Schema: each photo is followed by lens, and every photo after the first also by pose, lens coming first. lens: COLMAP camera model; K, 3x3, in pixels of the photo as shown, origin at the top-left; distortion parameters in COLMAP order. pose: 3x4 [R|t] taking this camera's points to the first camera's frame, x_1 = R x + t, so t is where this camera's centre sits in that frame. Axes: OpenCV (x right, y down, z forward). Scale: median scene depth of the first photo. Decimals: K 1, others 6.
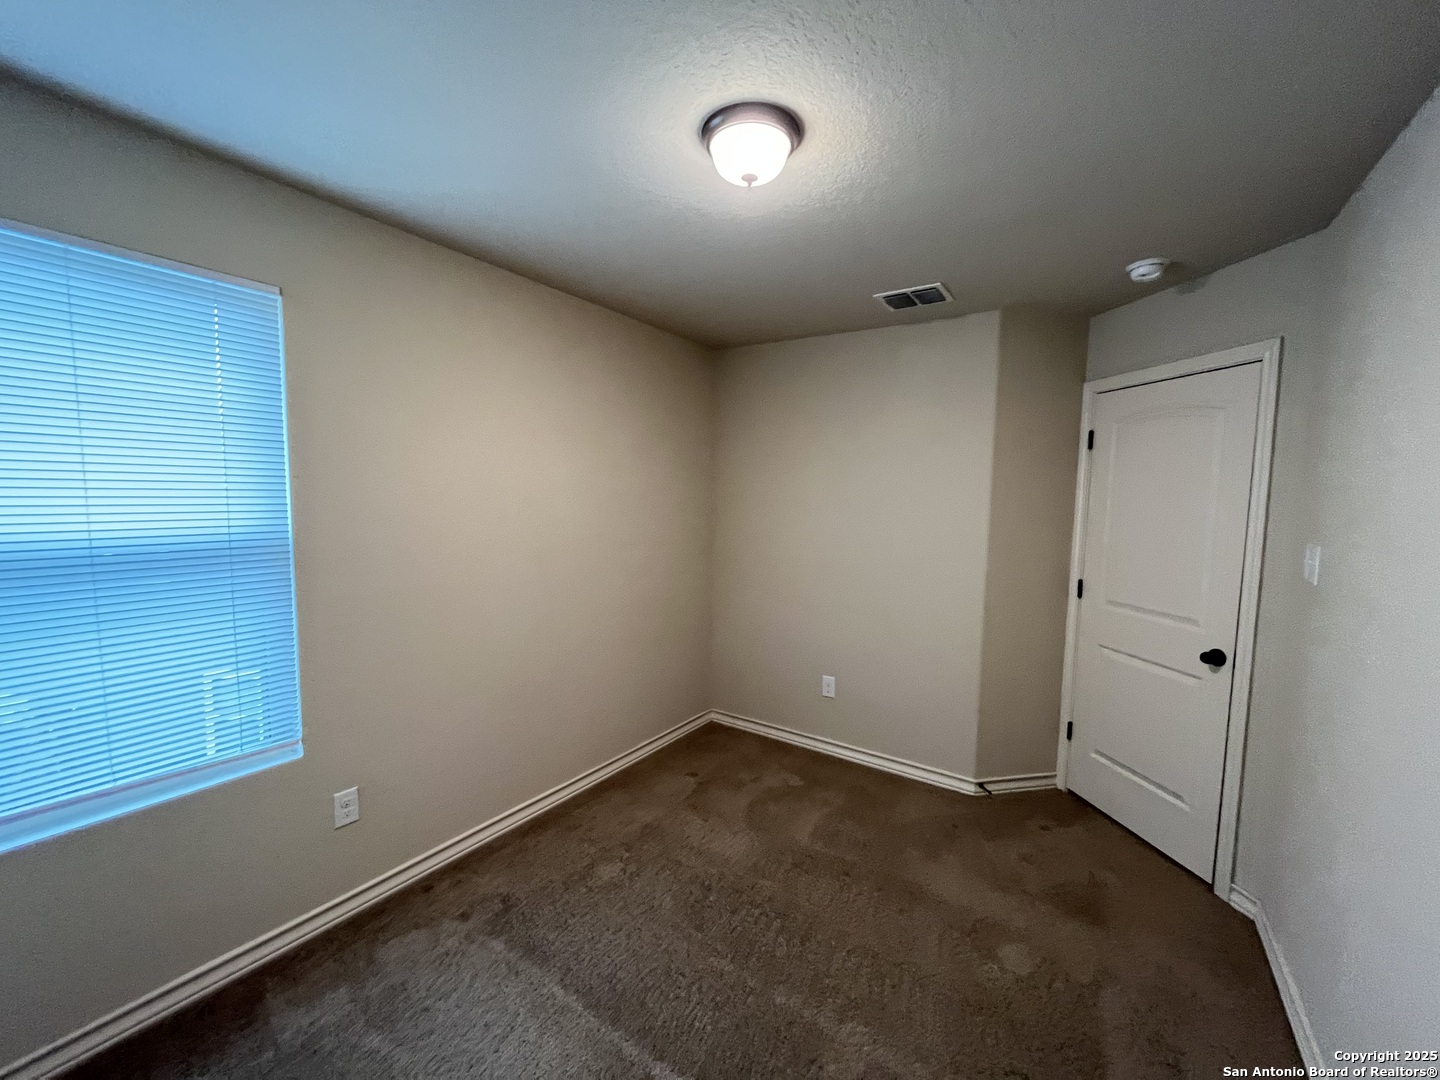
lens RADIAL K [[579.2, 0, 719.6], [0, 579.2, 539.9], [0, 0, 1]] dist [-0.000574, -0.000678]
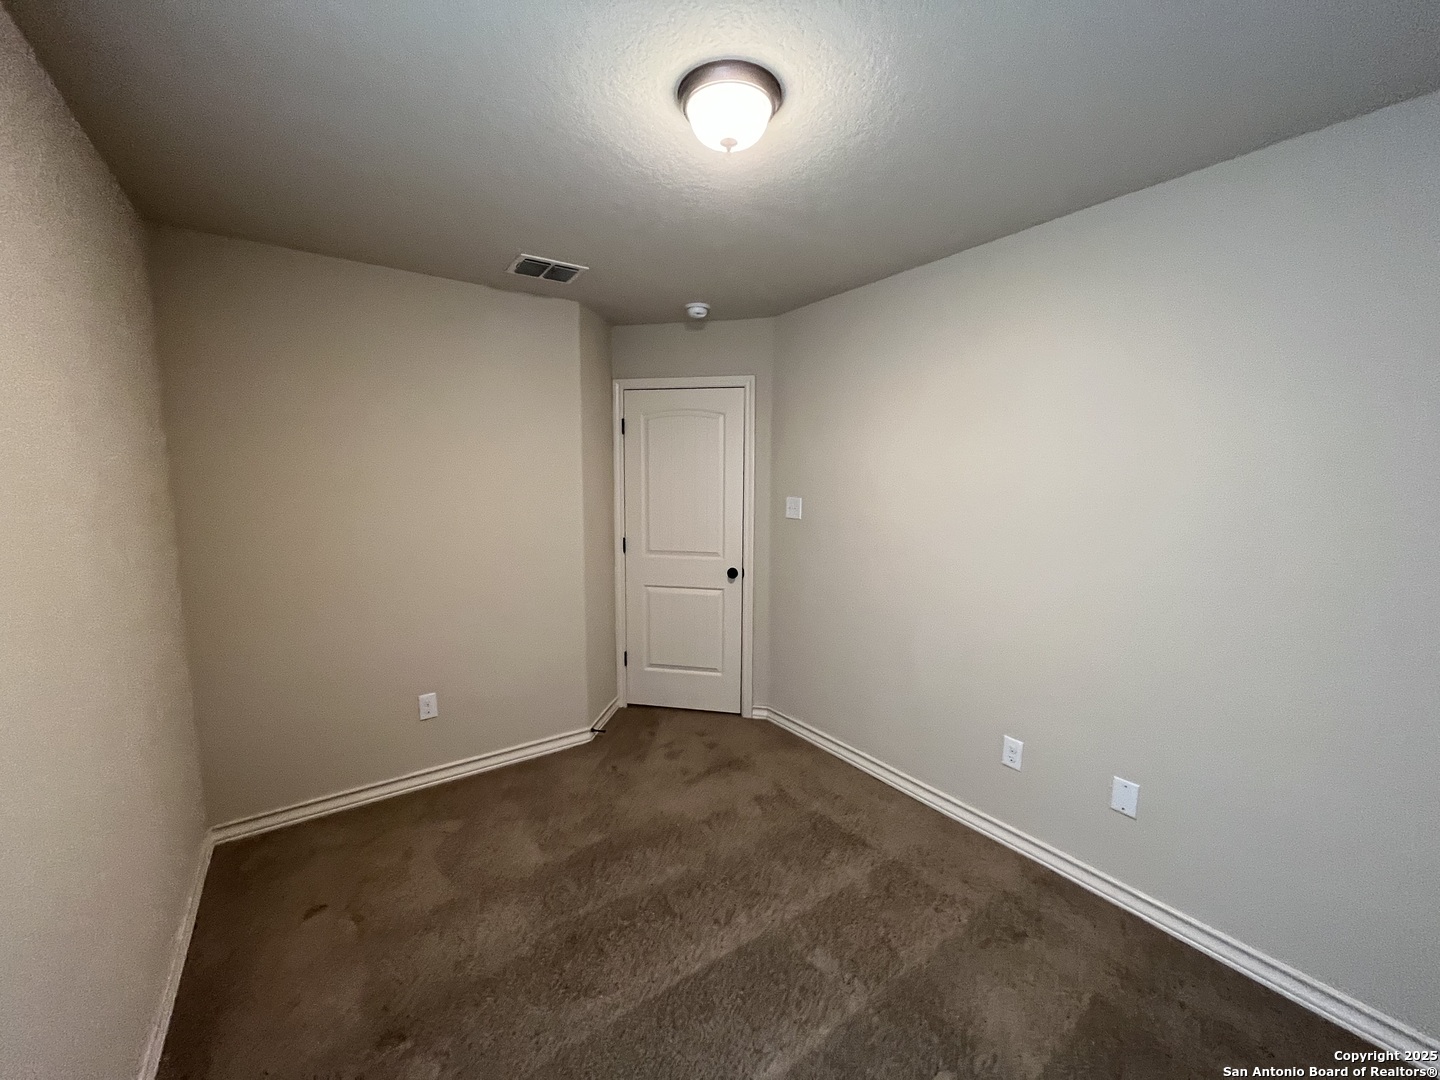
lens RADIAL K [[579.2, 0, 719.6], [0, 579.2, 539.9], [0, 0, 1]] dist [-0.000574, -0.000678]
pose [[0.348686, -0.120725, 0.929432, -0.487208], [0.080237, 0.991874, 0.098734, -0.036247], [-0.933799, 0.040148, 0.355539, 0.369378]]
